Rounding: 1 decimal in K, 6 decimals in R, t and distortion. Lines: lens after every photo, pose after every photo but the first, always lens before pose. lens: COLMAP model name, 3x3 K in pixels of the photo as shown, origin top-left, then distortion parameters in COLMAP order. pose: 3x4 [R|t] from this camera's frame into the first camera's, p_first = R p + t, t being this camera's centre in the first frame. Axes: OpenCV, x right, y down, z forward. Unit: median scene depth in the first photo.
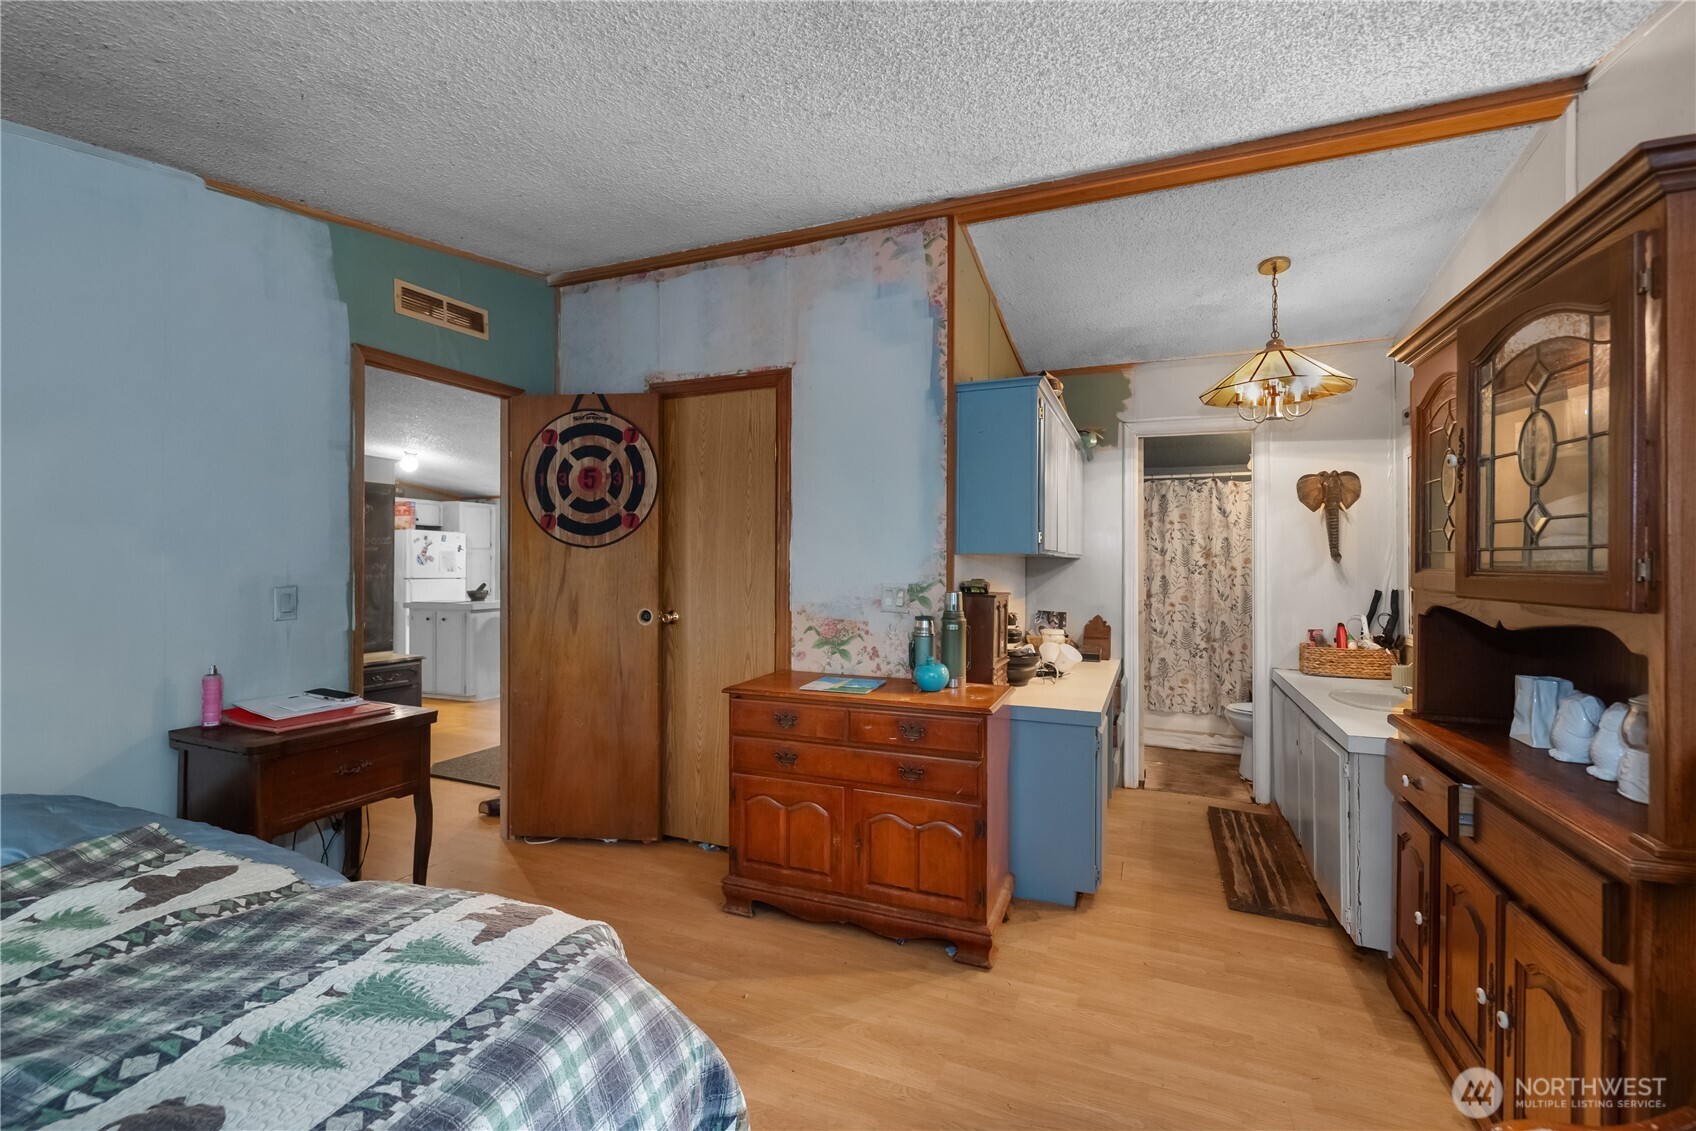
lens RADIAL K [[729.3, 0, 851.0], [0, 729.3, 558.2], [0, 0, 1]] dist [-0.012526, -0.000073]
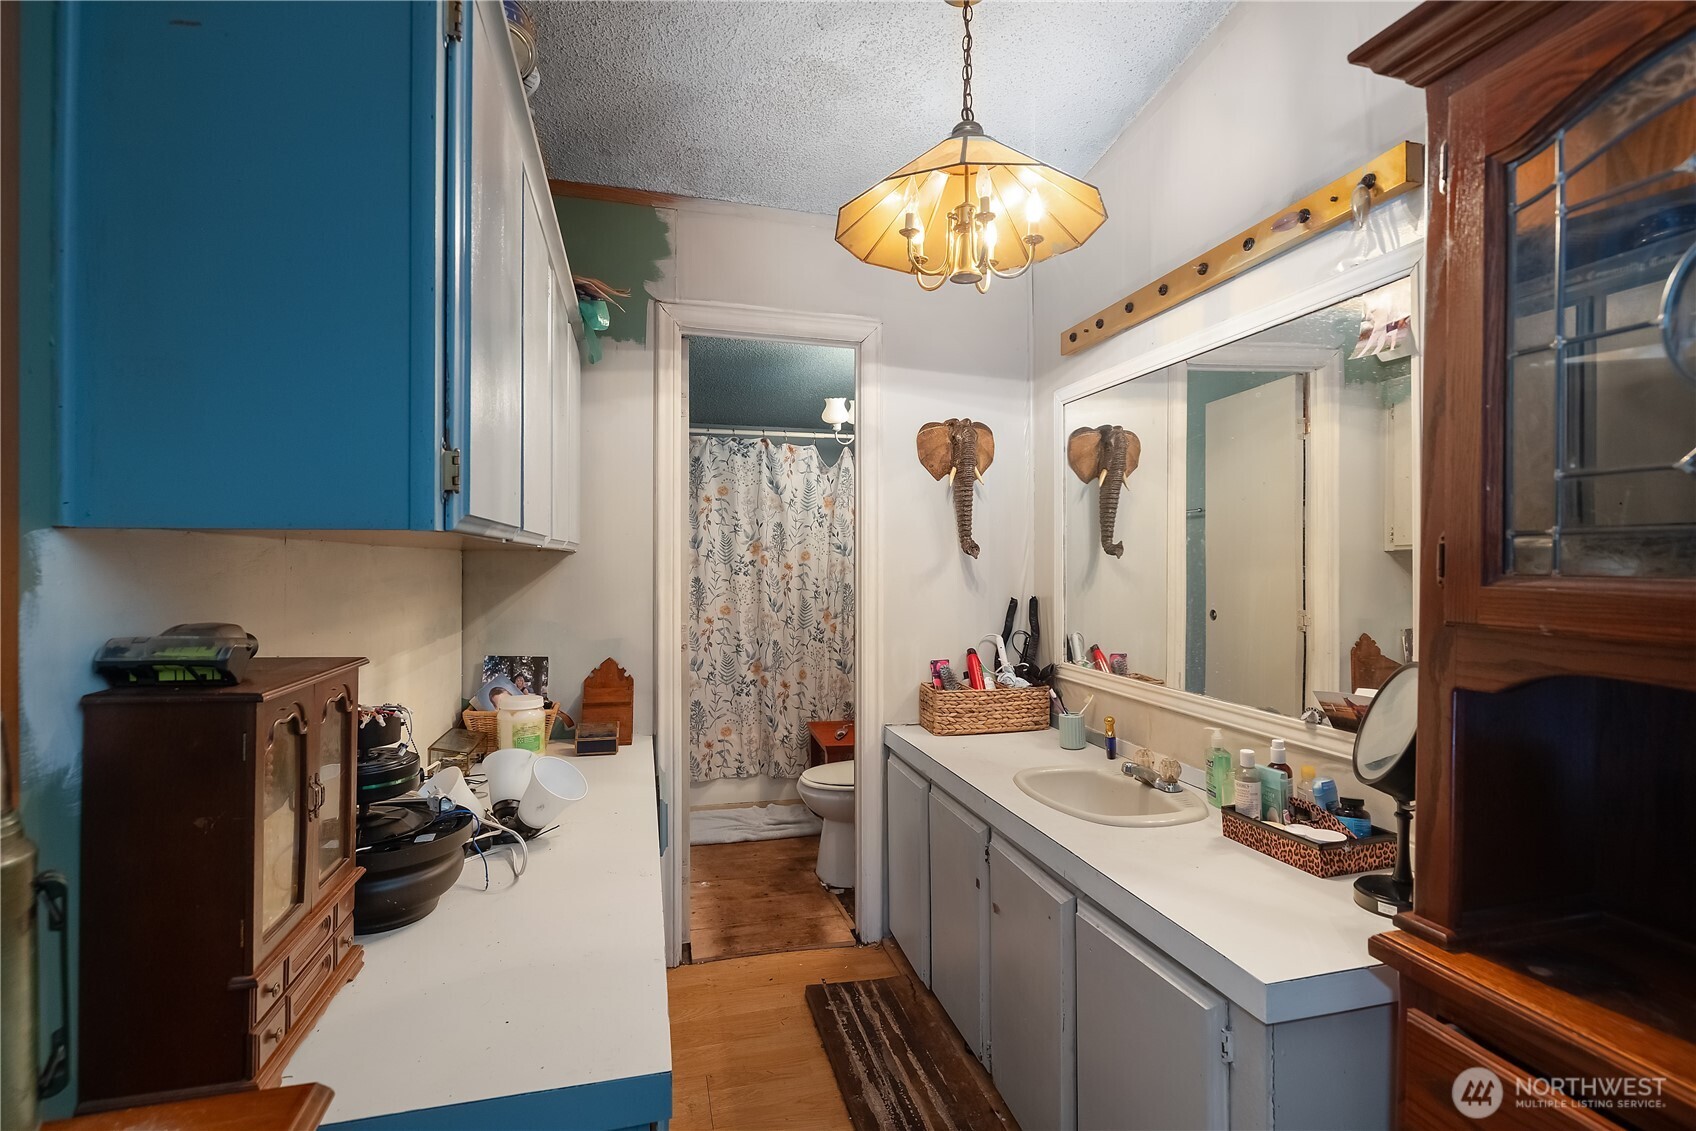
lens RADIAL K [[792.4, 0, 854.8], [0, 792.4, 556.4], [0, 0, 1]] dist [-0.014782, -0.000171]
pose [[0.791985, -0.001355, 0.610539, 0.124216], [-0.001390, 0.999991, 0.004023, 0.001274], [-0.610539, -0.004034, 0.791976, 0.417797]]
